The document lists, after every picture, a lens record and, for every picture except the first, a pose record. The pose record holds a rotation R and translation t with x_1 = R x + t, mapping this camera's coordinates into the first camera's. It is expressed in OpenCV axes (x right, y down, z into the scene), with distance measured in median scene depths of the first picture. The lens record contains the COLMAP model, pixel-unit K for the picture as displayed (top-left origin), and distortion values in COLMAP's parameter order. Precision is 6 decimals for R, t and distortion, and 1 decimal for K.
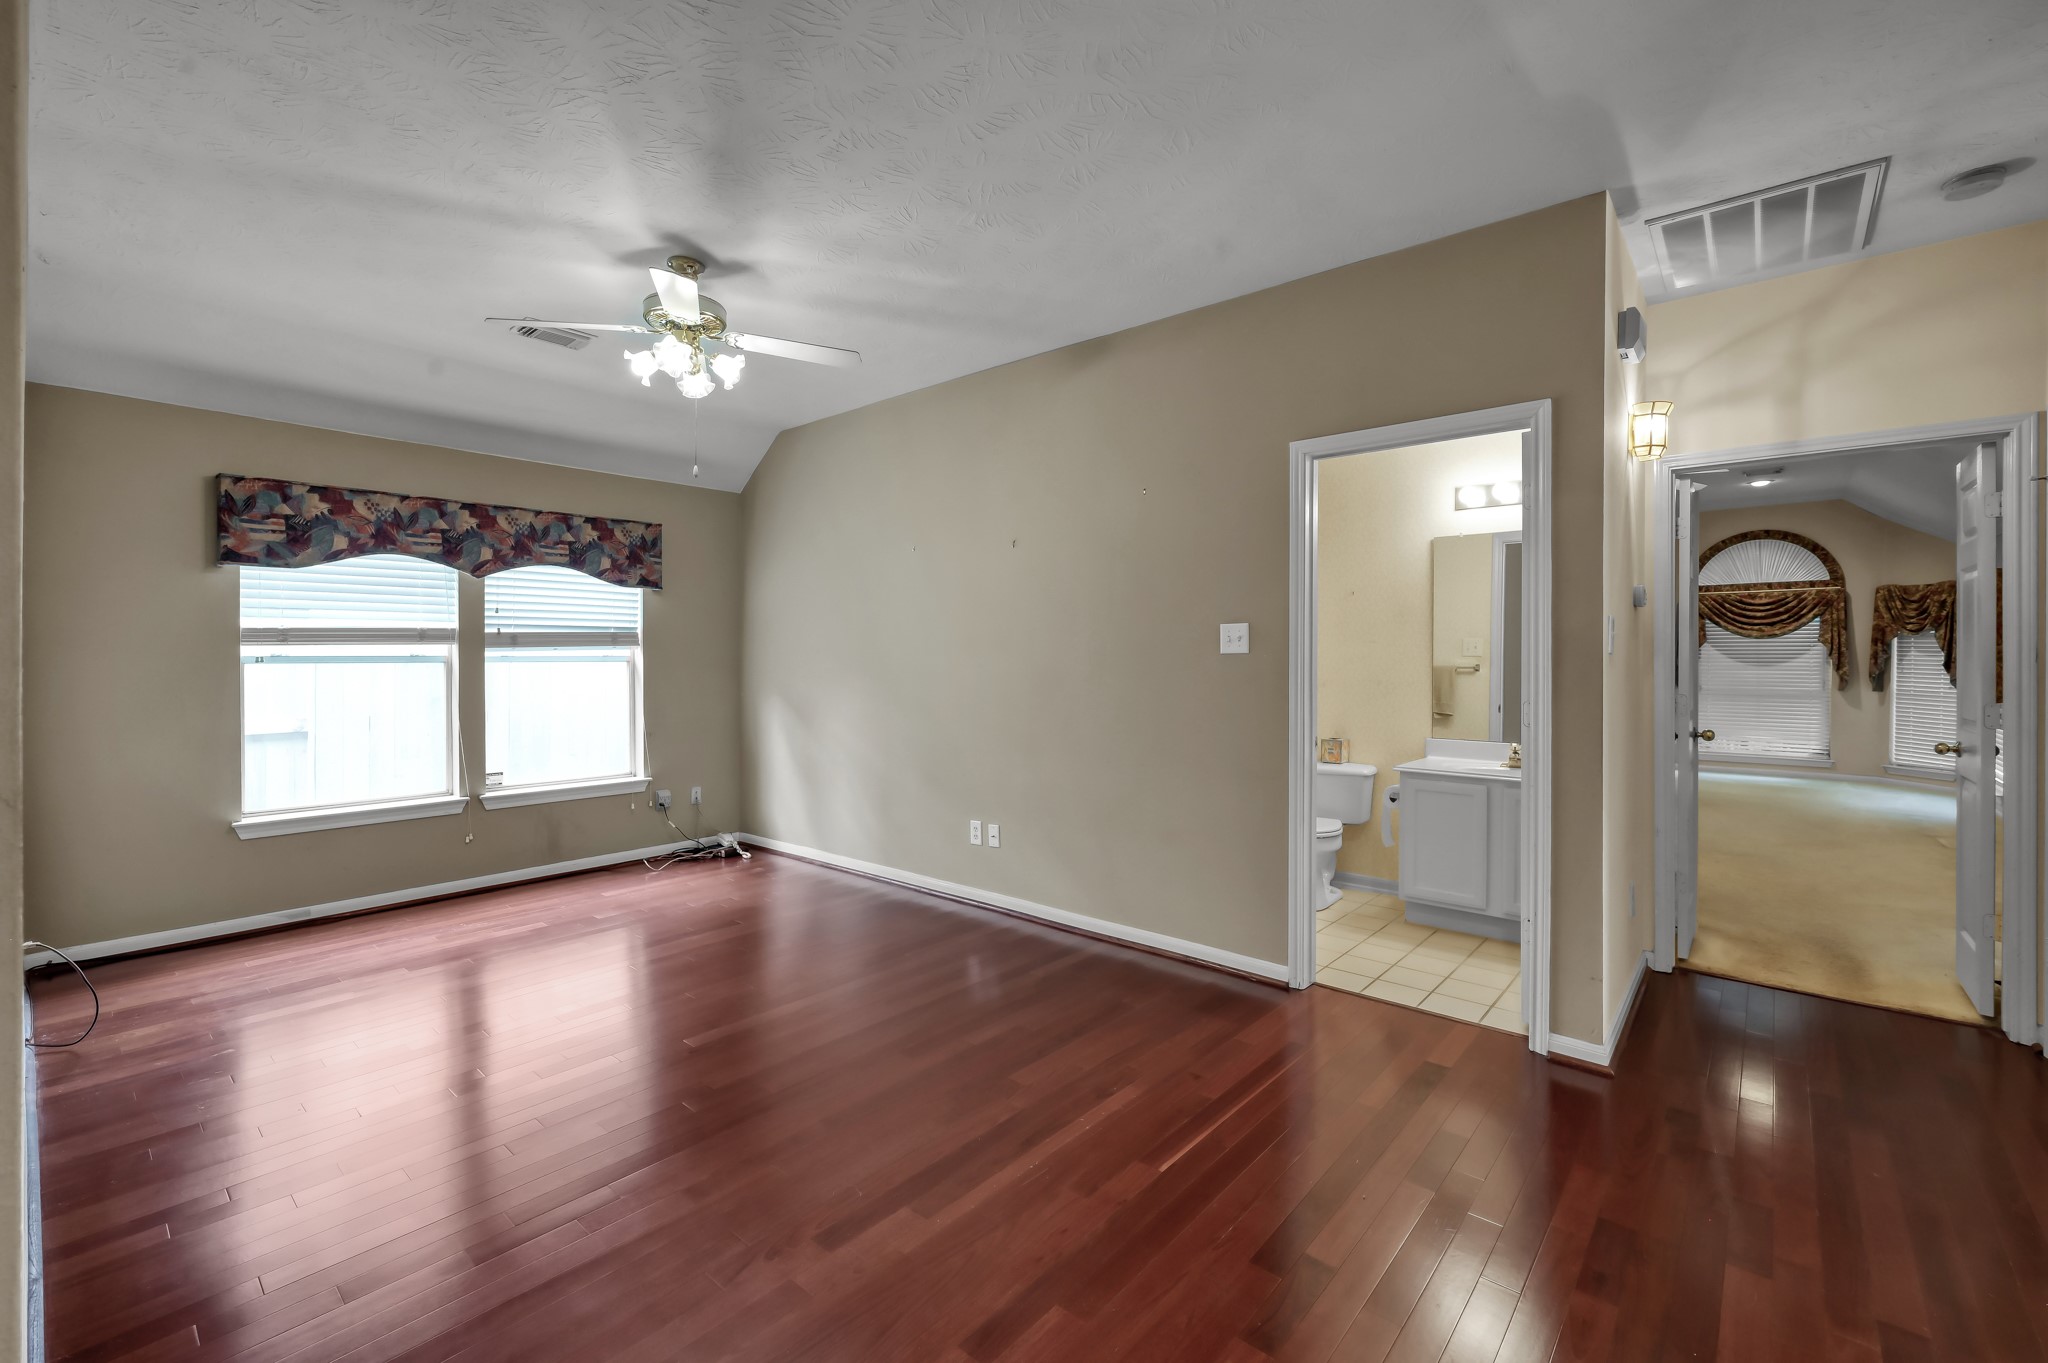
lens RADIAL K [[861.6, 0, 1029.0], [0, 861.6, 666.5], [0, 0, 1]] dist [0.001784, 0.000066]
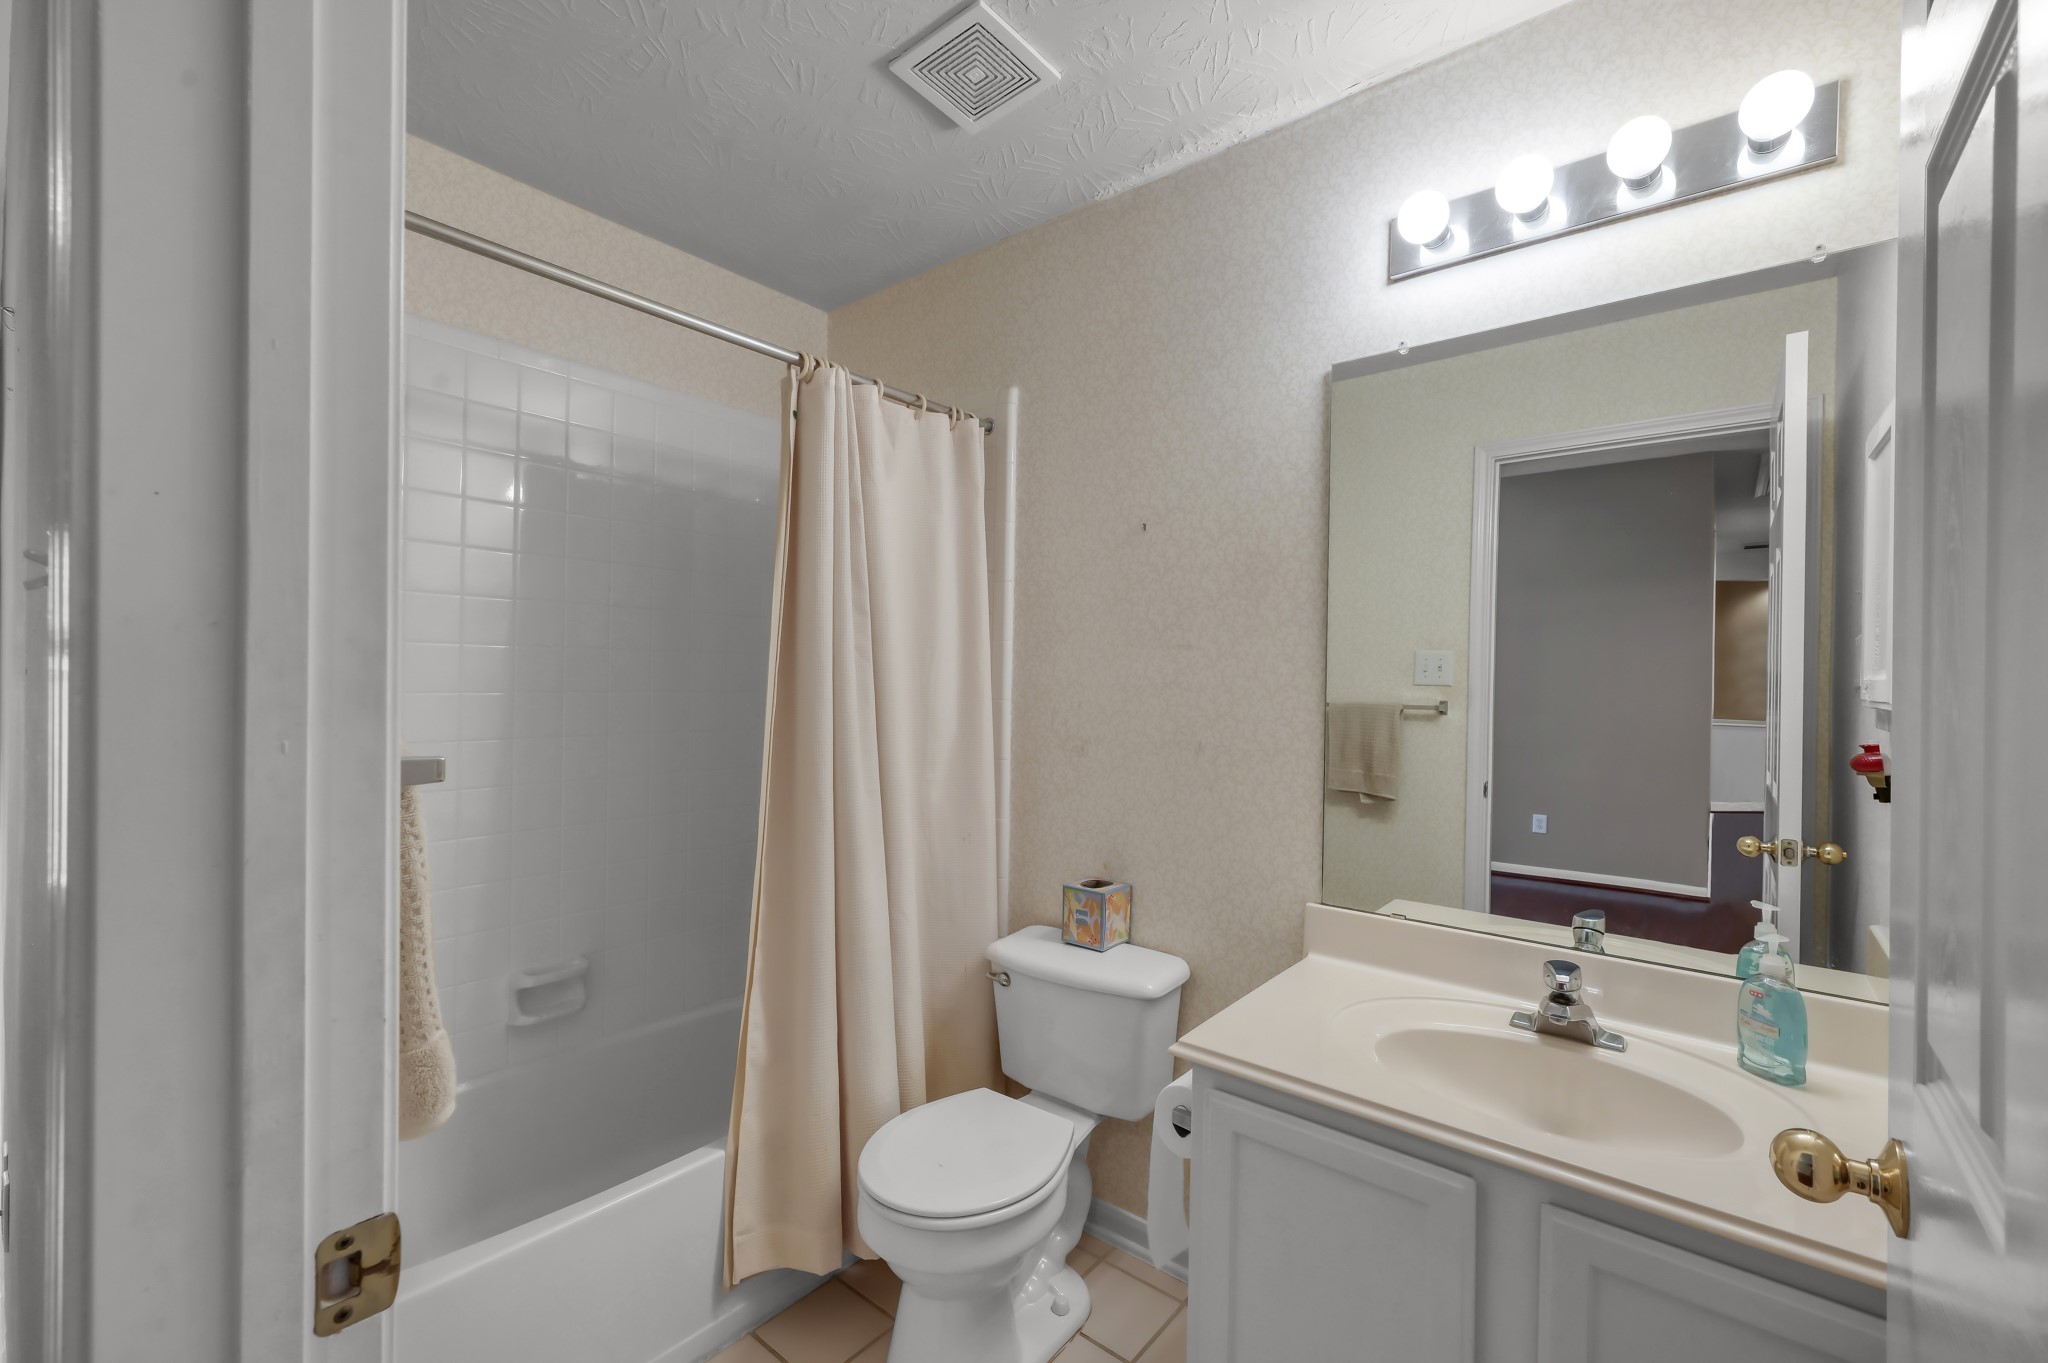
lens RADIAL K [[861.6, 0, 1029.0], [0, 861.6, 666.5], [0, 0, 1]] dist [0.001784, 0.000066]
pose [[0.999316, 0.019300, 0.031529, 0.321430], [-0.018582, 0.999565, -0.022888, -0.008563], [-0.031957, 0.022287, 0.999241, 0.618314]]
